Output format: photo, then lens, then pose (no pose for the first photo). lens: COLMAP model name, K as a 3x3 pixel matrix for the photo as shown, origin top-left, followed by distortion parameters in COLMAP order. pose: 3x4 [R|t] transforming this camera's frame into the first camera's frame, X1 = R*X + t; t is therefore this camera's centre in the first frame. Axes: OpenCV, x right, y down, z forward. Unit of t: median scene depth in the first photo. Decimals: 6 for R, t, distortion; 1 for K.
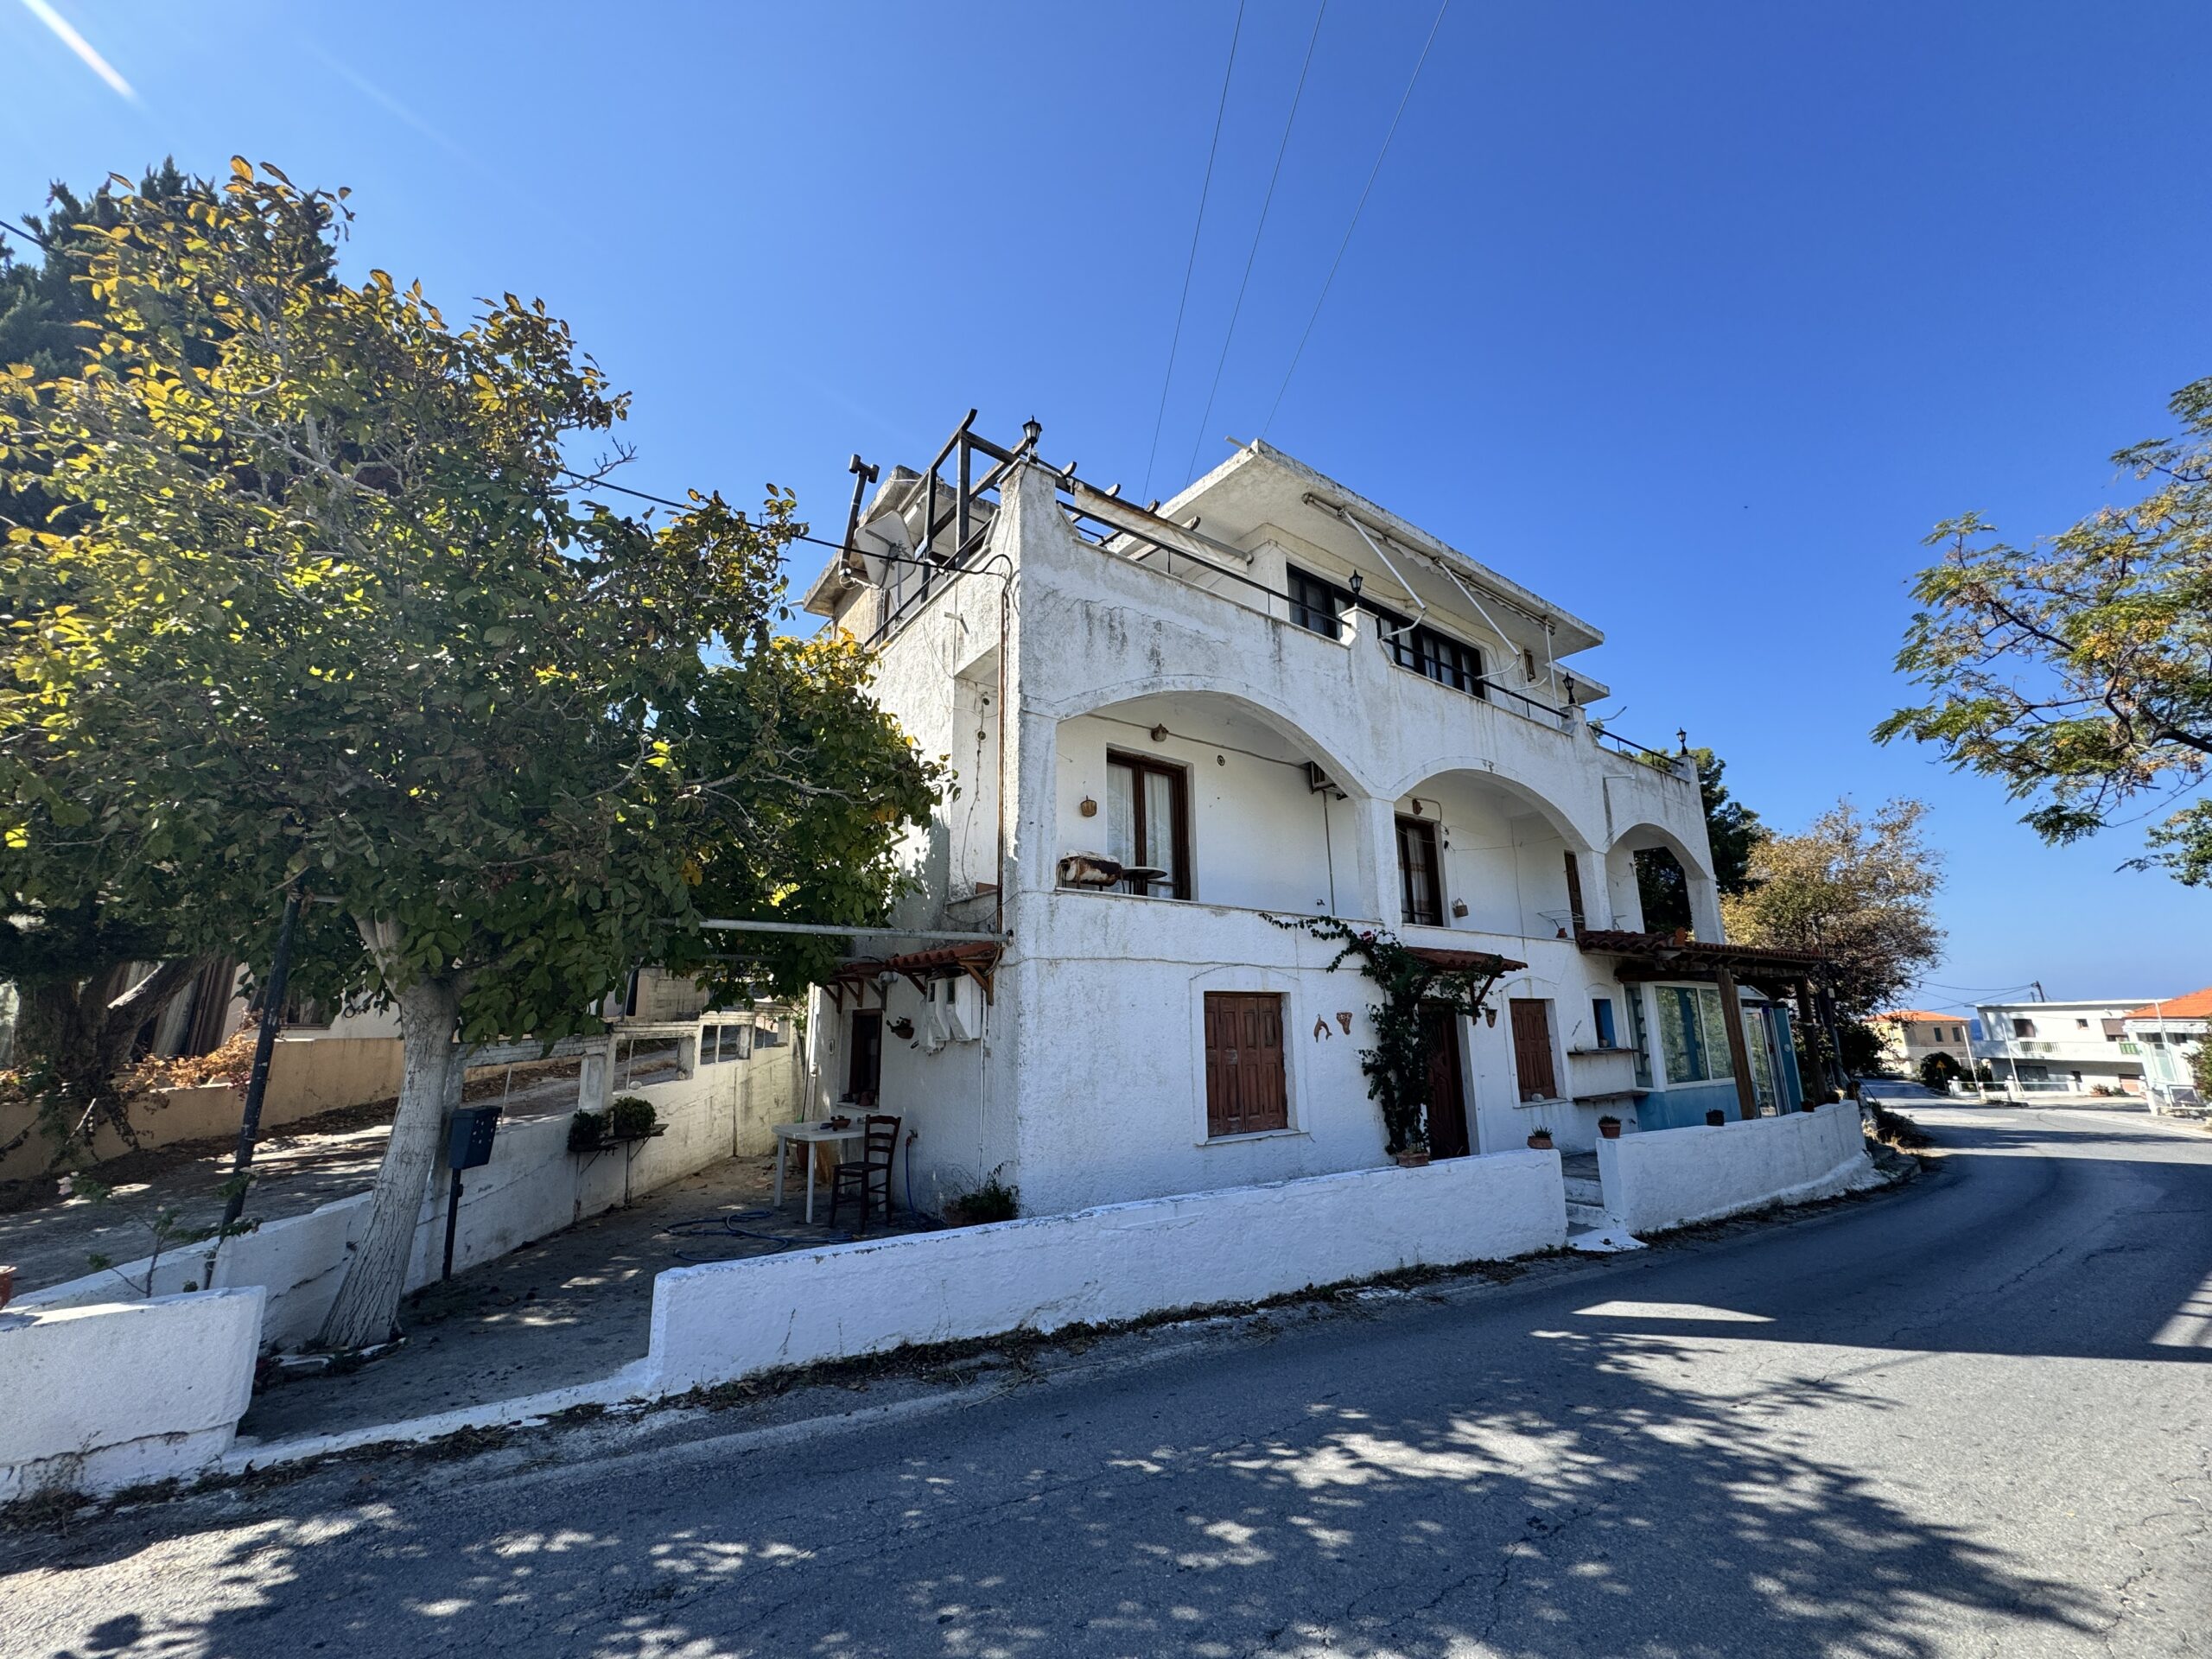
lens RADIAL K [[894.9, 0, 1107.6], [0, 894.9, 829.3], [0, 0, 1]] dist [-0.004395, 0.001868]
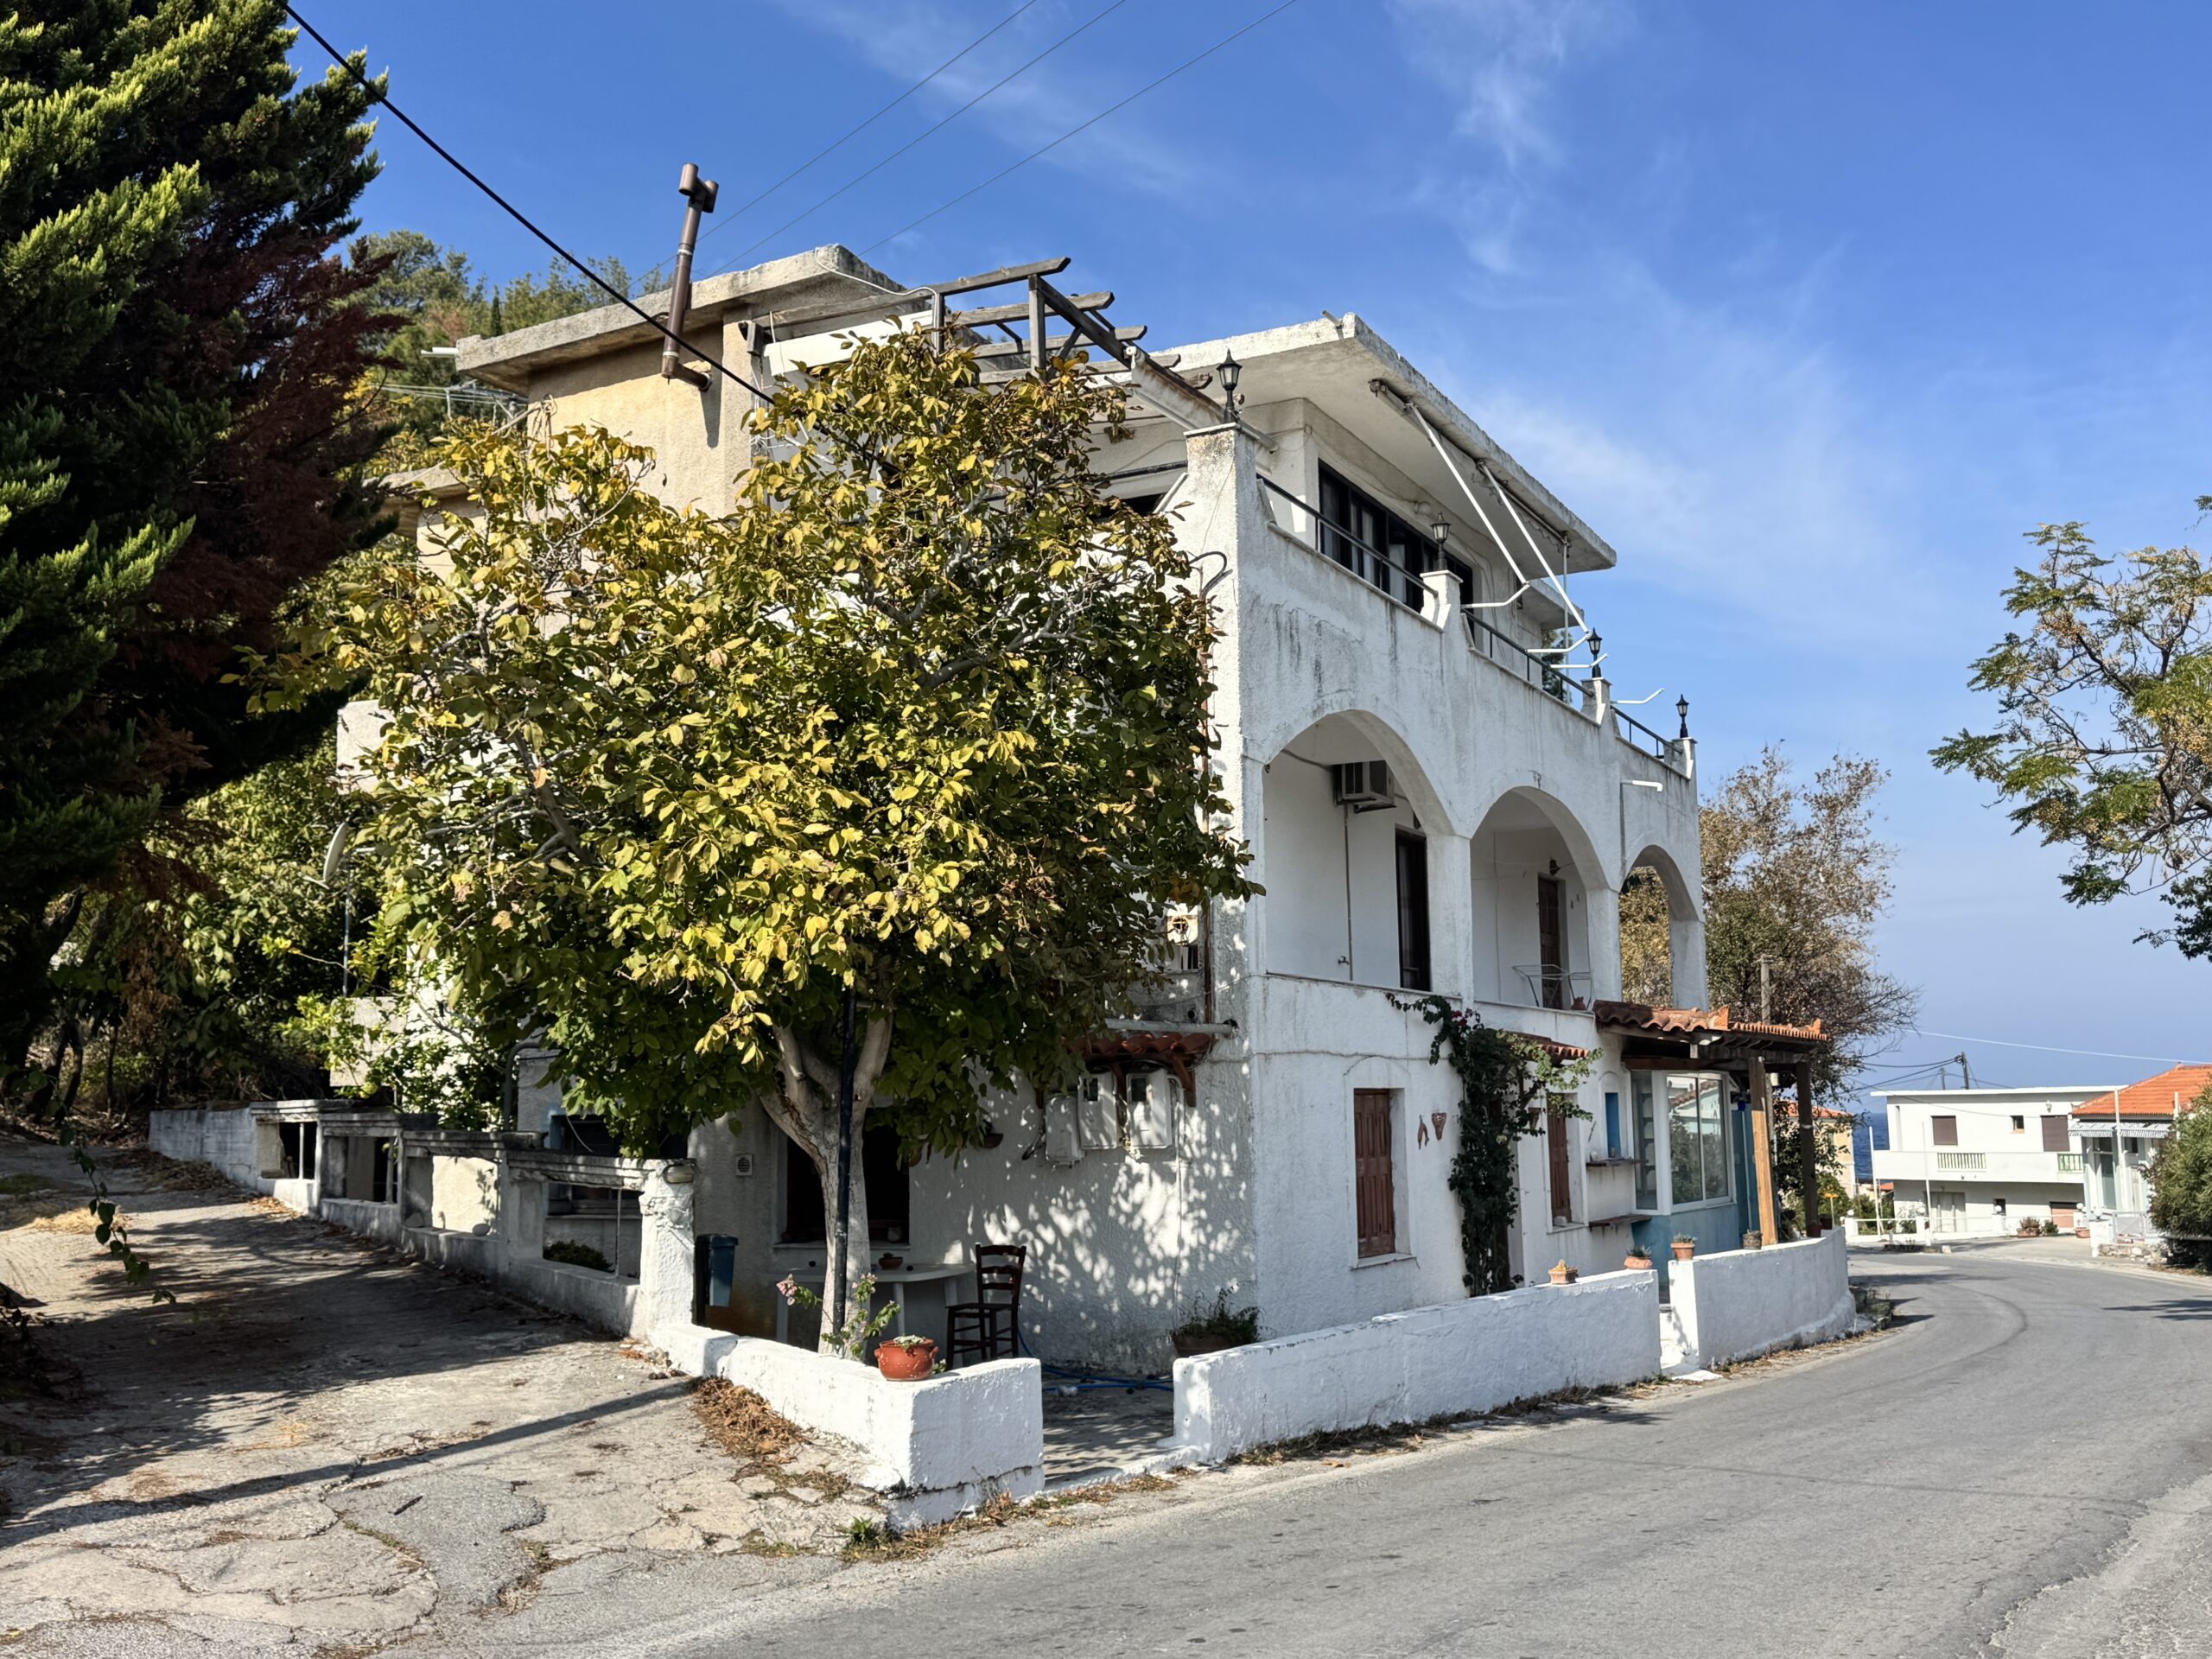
lens RADIAL K [[2242.1, 0, 1103.3], [0, 2242.1, 831.9], [0, 0, 1]] dist [0.086174, 0.000000]
pose [[0.899155, 0.056226, 0.434003, -0.648009], [-0.095038, 0.993132, 0.068235, -0.112216], [-0.427185, -0.102601, 0.898324, -0.477596]]
